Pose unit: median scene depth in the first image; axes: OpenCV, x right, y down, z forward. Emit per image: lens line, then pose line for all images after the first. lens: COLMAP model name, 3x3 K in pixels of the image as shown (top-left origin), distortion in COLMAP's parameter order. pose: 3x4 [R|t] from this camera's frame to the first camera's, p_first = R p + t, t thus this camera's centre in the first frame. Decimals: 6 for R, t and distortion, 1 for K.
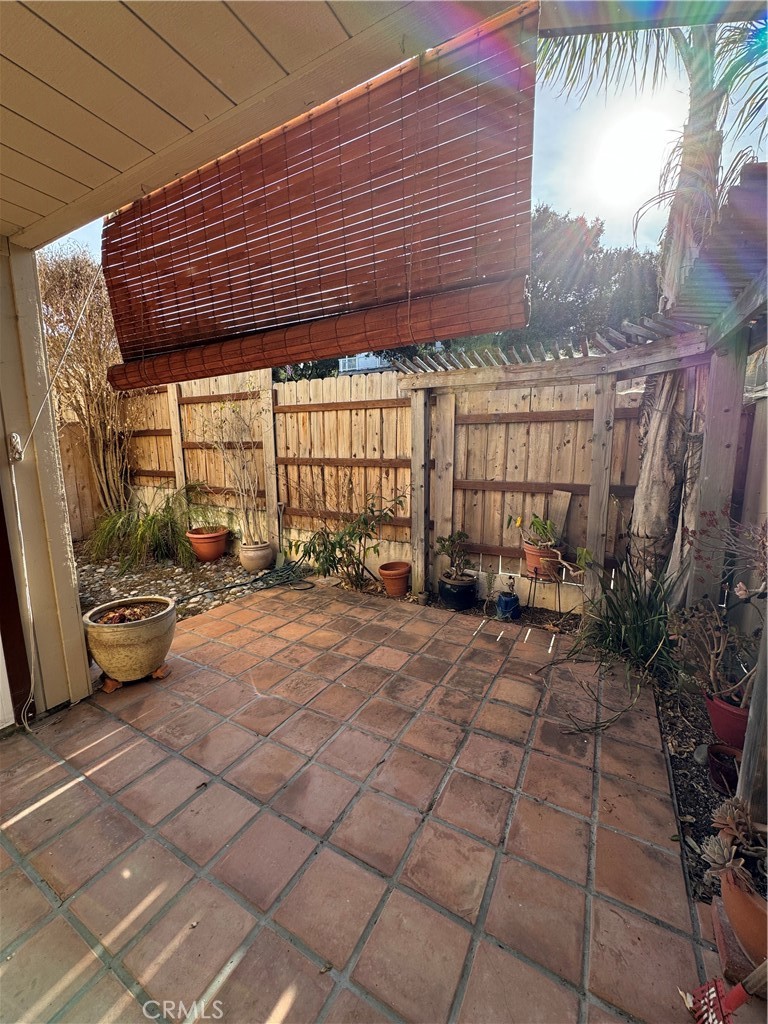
lens RADIAL K [[406.2, 0, 384.2], [0, 406.2, 513.9], [0, 0, 1]] dist [-0.005653, 0.000781]
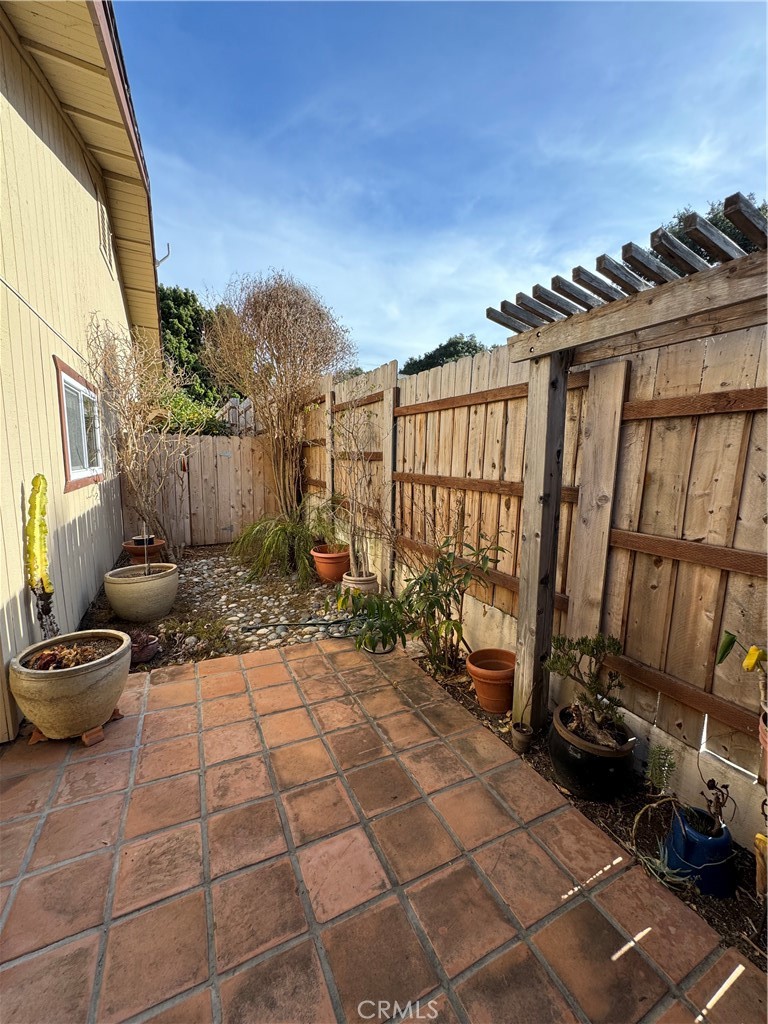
lens RADIAL K [[406.2, 0, 386.4], [0, 406.2, 513.1], [0, 0, 1]] dist [-0.005653, 0.000781]
pose [[0.830369, 0.094474, -0.549147, 0.197403], [-0.113671, 0.993518, -0.000959, -0.066166], [0.545496, 0.063219, 0.835726, 0.385860]]
